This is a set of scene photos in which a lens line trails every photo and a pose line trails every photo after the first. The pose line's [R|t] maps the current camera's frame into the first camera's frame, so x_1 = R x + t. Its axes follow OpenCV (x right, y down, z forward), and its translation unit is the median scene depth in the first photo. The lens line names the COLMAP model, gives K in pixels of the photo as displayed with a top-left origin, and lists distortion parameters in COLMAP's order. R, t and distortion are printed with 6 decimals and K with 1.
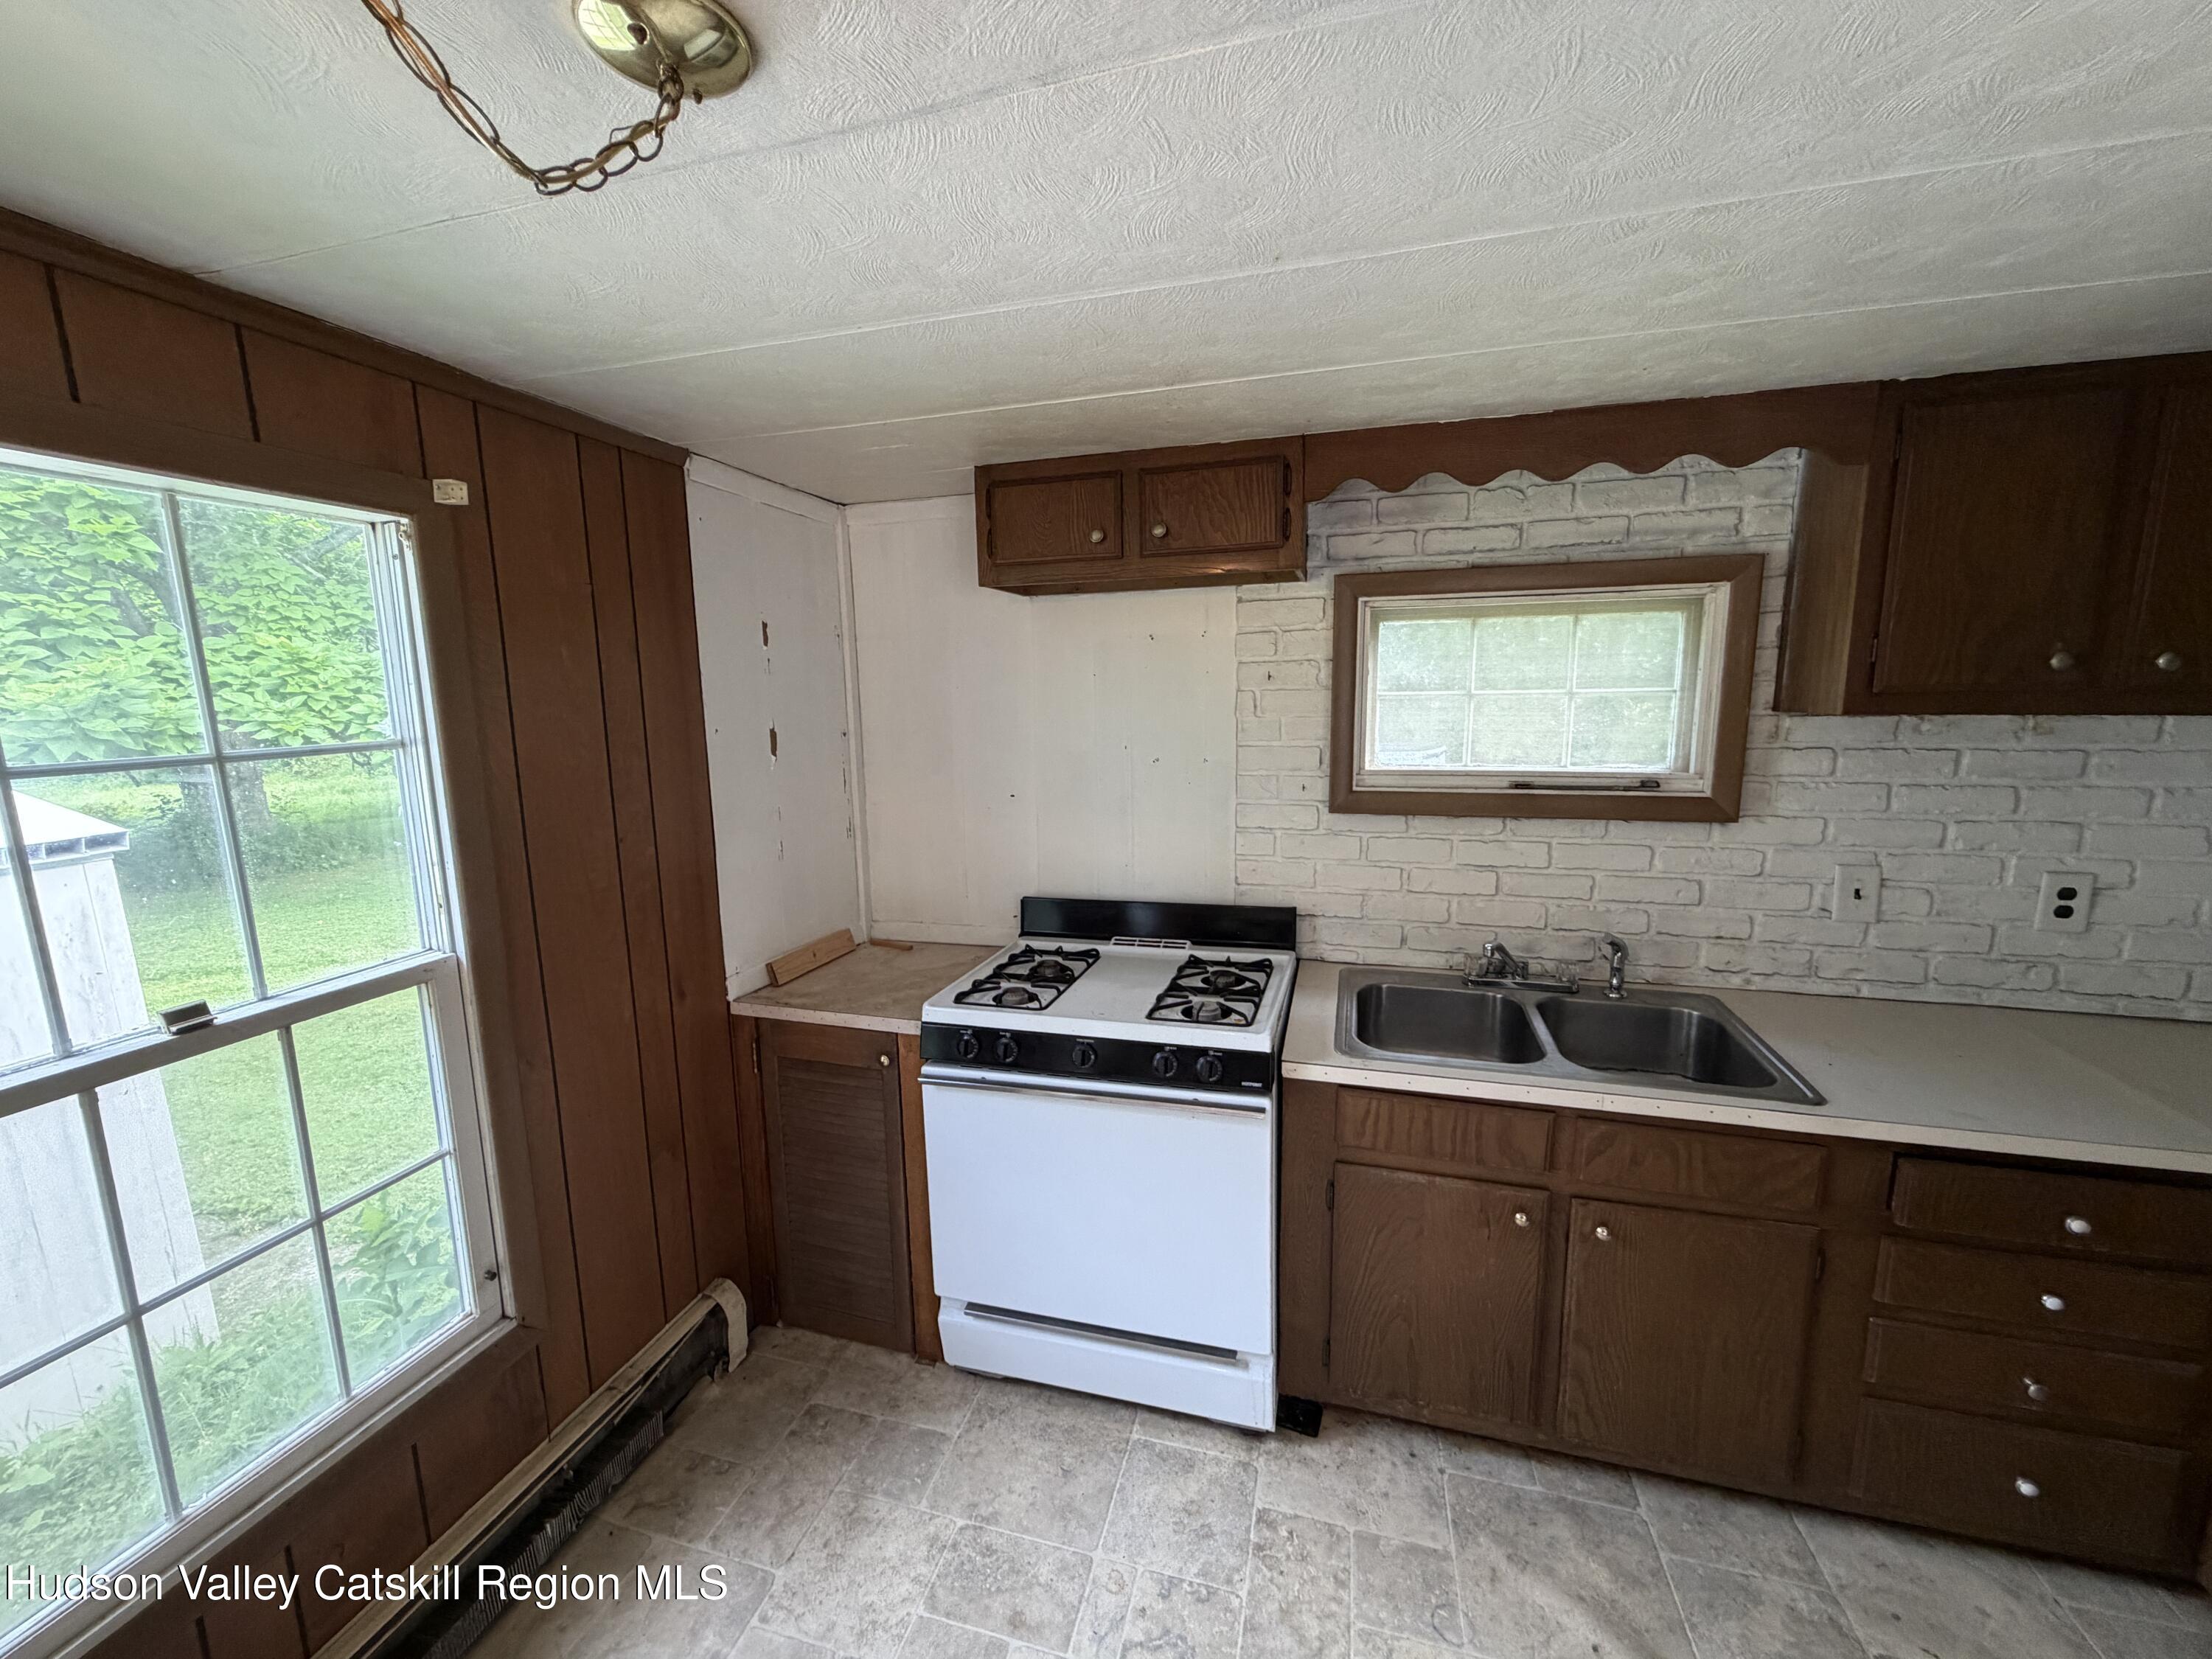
lens RADIAL K [[891.5, 0, 1099.8], [0, 891.5, 814.2], [0, 0, 1]] dist [-0.002613, 0.002331]
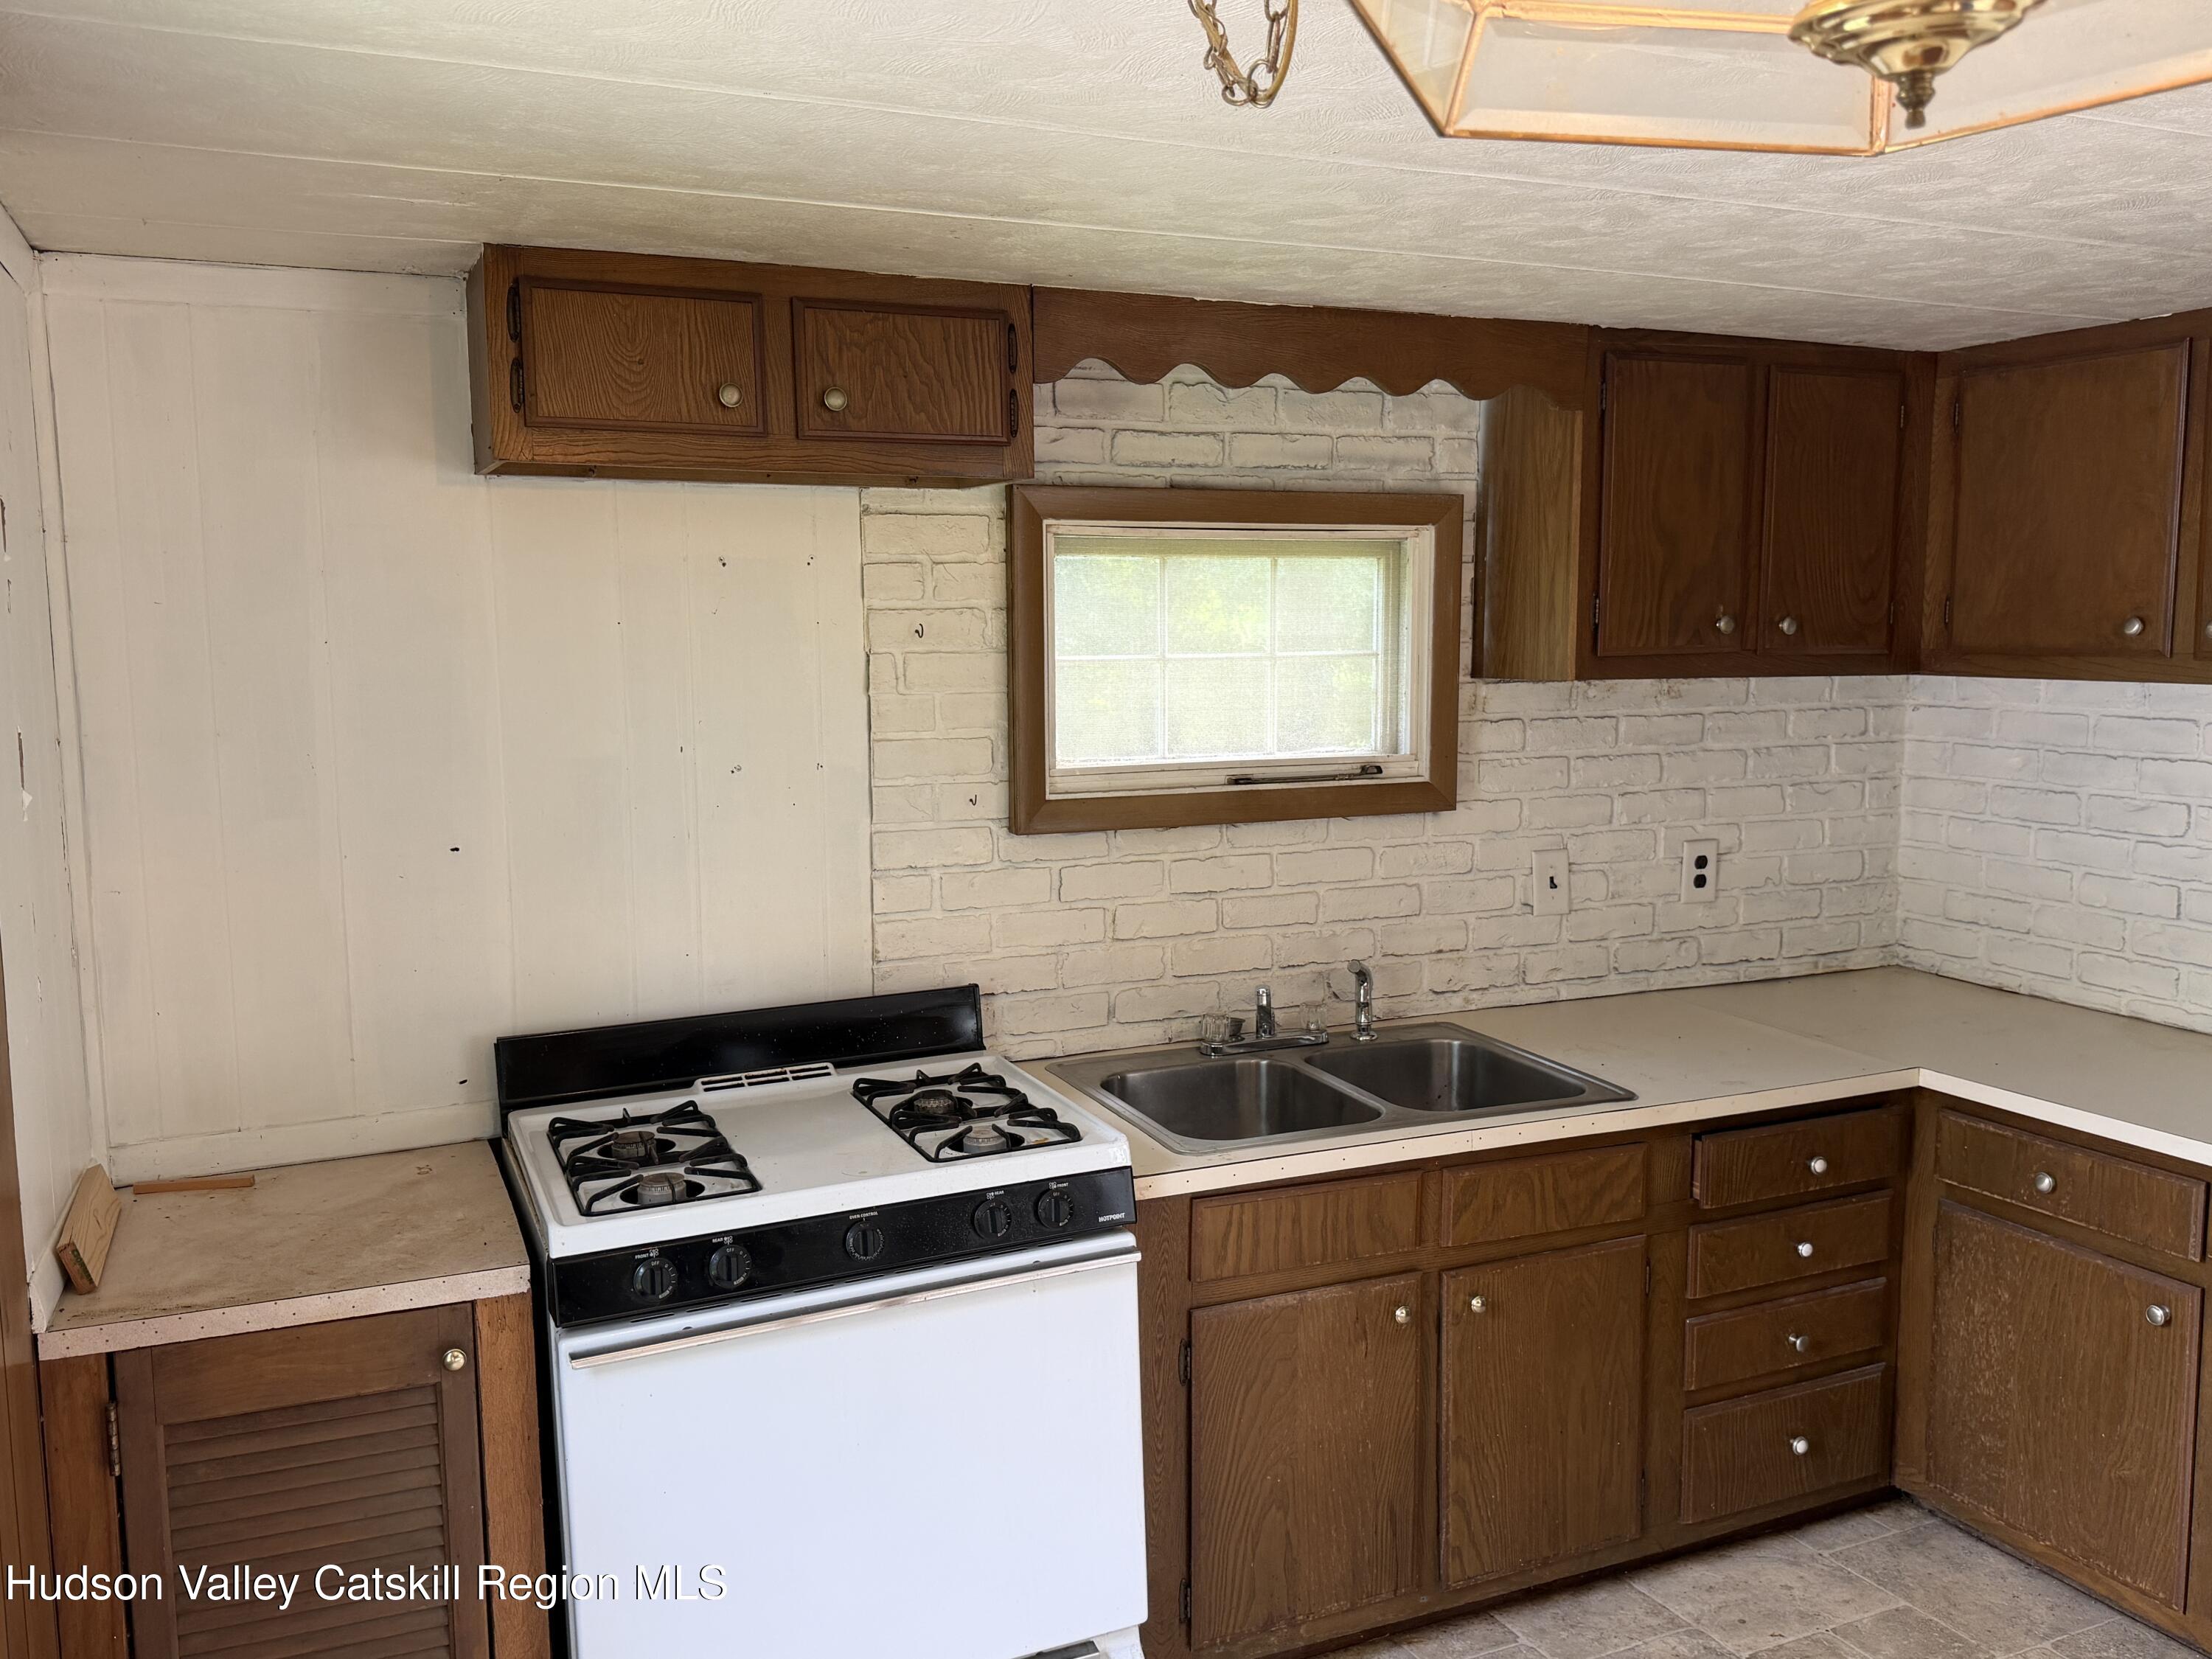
lens RADIAL K [[1767.2, 0, 1086.0], [0, 1767.2, 808.3], [0, 0, 1]] dist [0.075888, -0.101146]
pose [[0.765884, -0.055189, 0.640606, -0.623093], [0.086673, 0.996078, -0.017809, 0.007573], [-0.637110, 0.069163, 0.767663, -0.059593]]
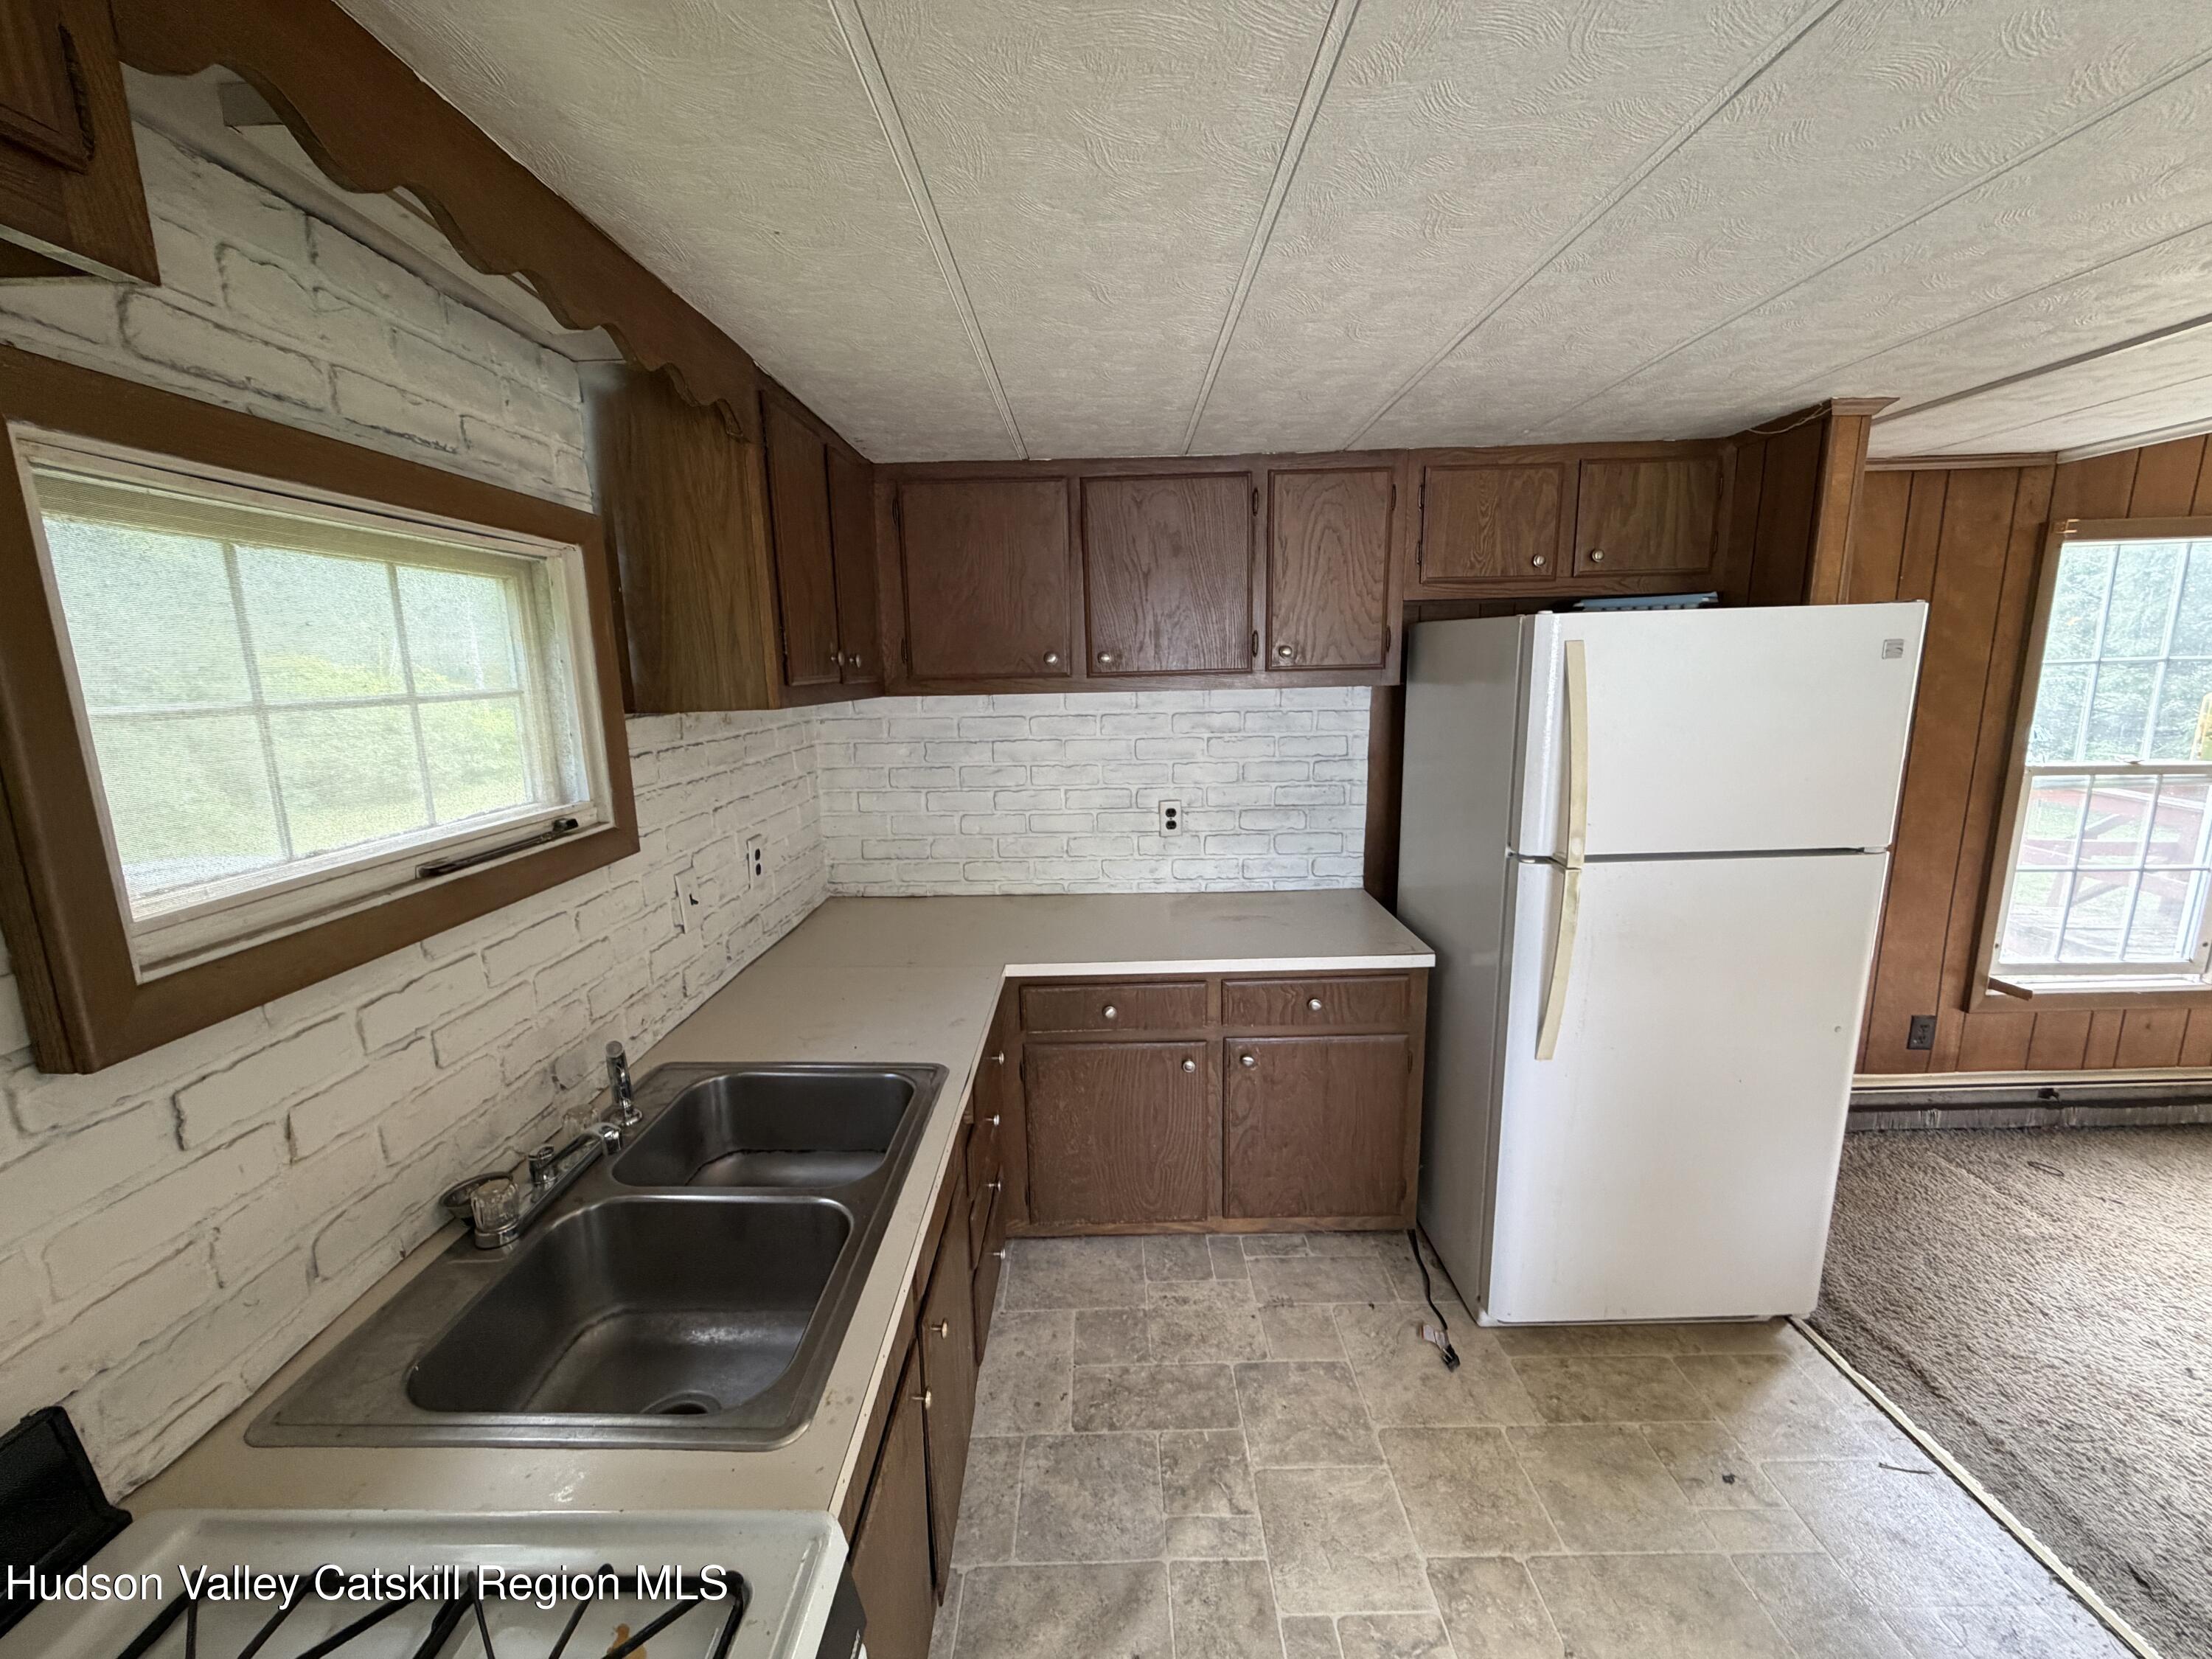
lens RADIAL K [[891.5, 0, 1105.1], [0, 891.5, 822.7], [0, 0, 1]] dist [-0.002613, 0.002331]
pose [[-0.279891, -0.148371, 0.948497, -0.168123], [0.163373, 0.966213, 0.199352, -0.108851], [-0.946029, 0.210756, -0.246195, 0.797234]]
